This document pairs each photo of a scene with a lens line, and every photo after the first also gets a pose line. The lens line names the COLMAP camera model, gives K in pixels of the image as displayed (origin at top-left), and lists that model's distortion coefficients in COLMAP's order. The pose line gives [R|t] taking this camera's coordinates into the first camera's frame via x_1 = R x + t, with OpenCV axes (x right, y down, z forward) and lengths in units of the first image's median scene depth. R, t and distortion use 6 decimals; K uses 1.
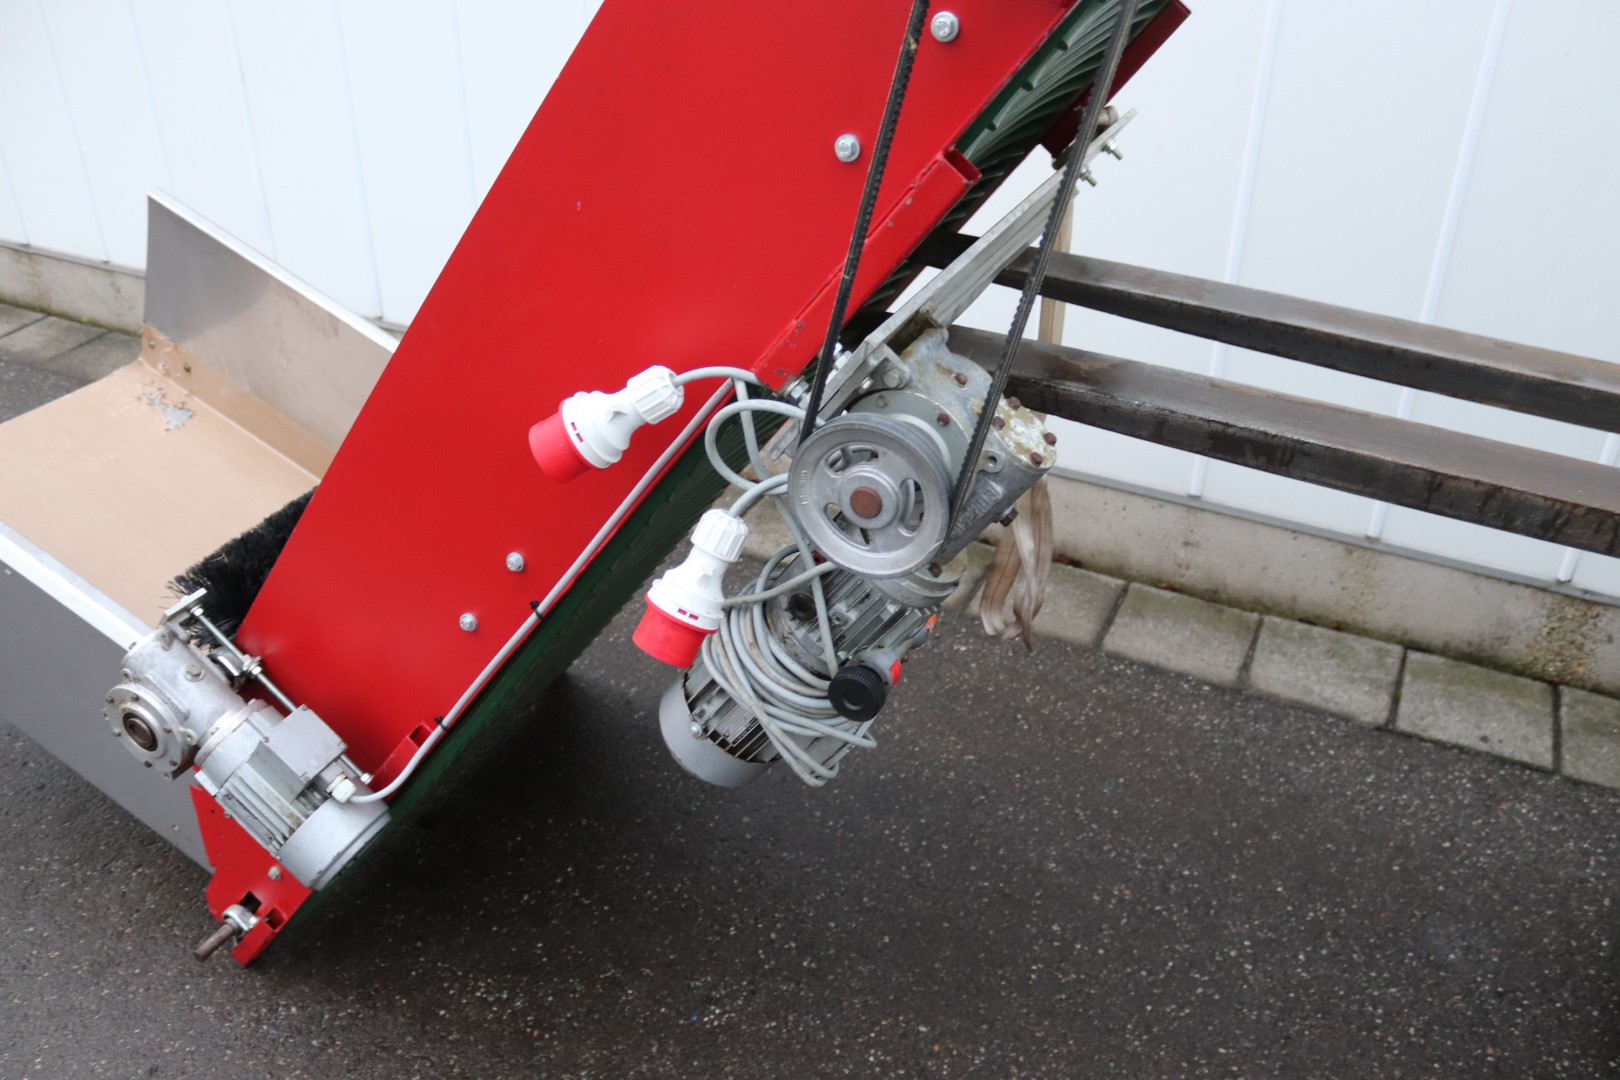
lens RADIAL K [[1369.3, 0, 826.6], [0, 1369.3, 548.5], [0, 0, 1]] dist [-0.160468, 0.146993]
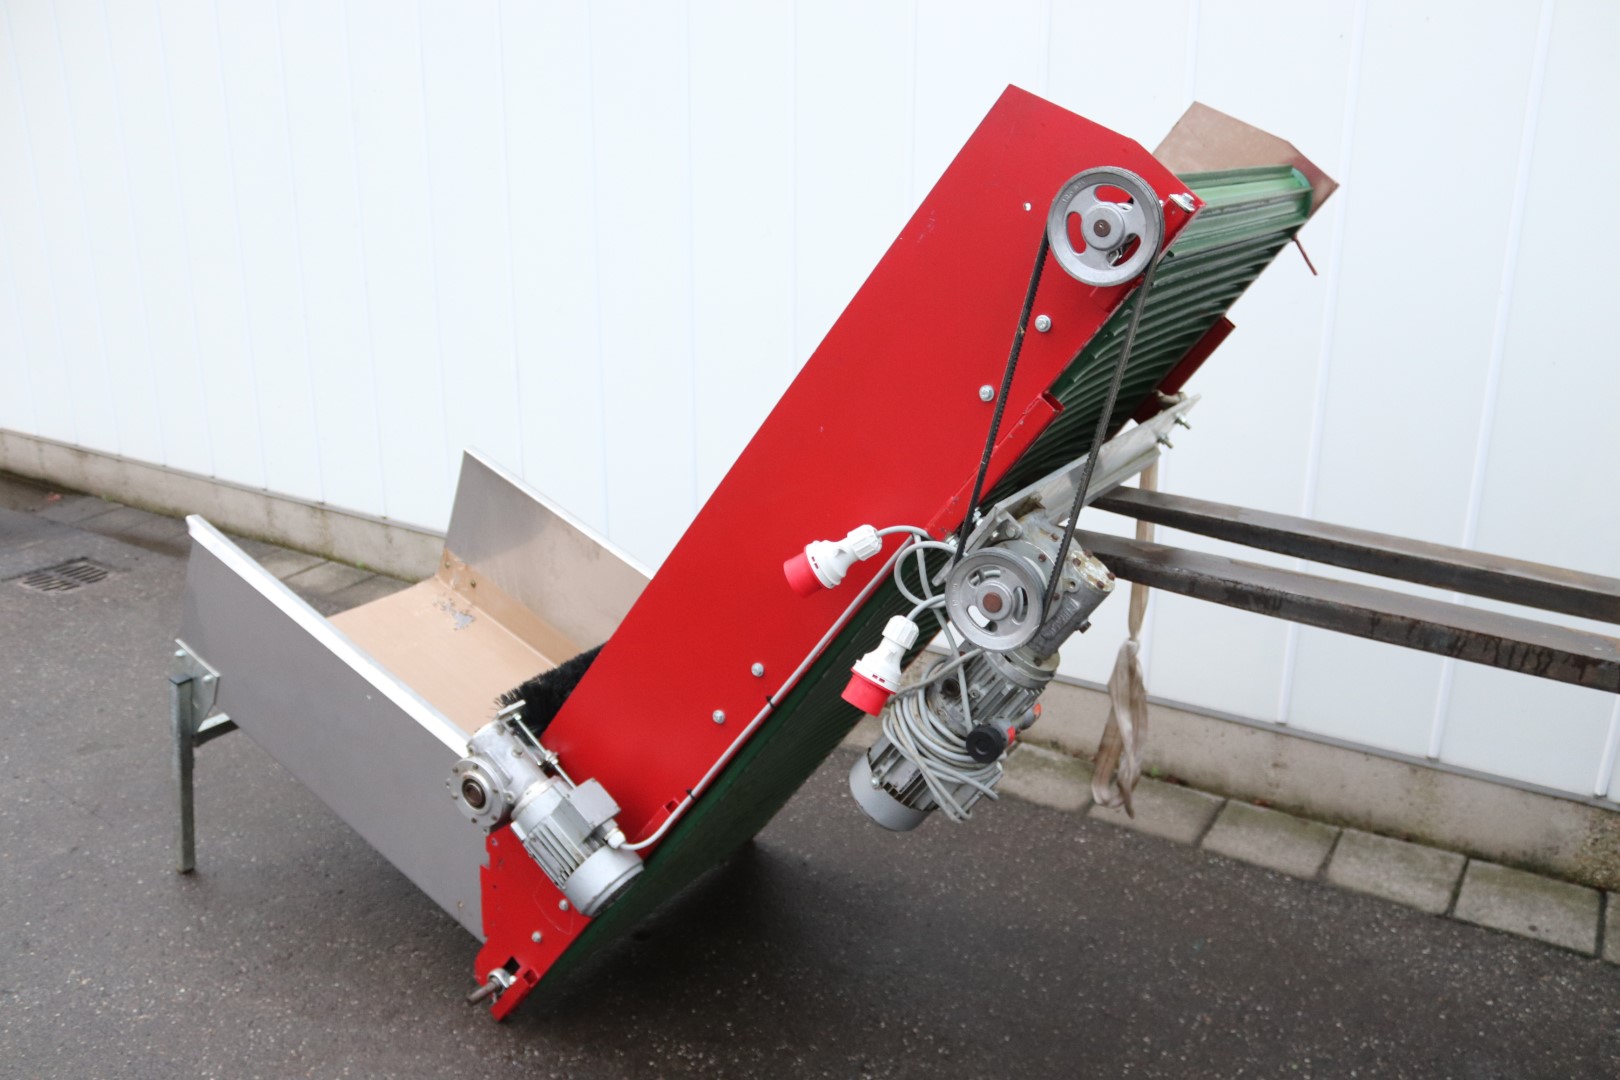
lens RADIAL K [[1369.3, 0, 826.6], [0, 1369.3, 548.5], [0, 0, 1]] dist [-0.160468, 0.146993]
pose [[0.992838, 0.029135, -0.115865, 0.009303], [-0.055226, 0.971897, -0.228838, 0.139172], [0.105942, 0.233598, 0.966545, -0.295996]]
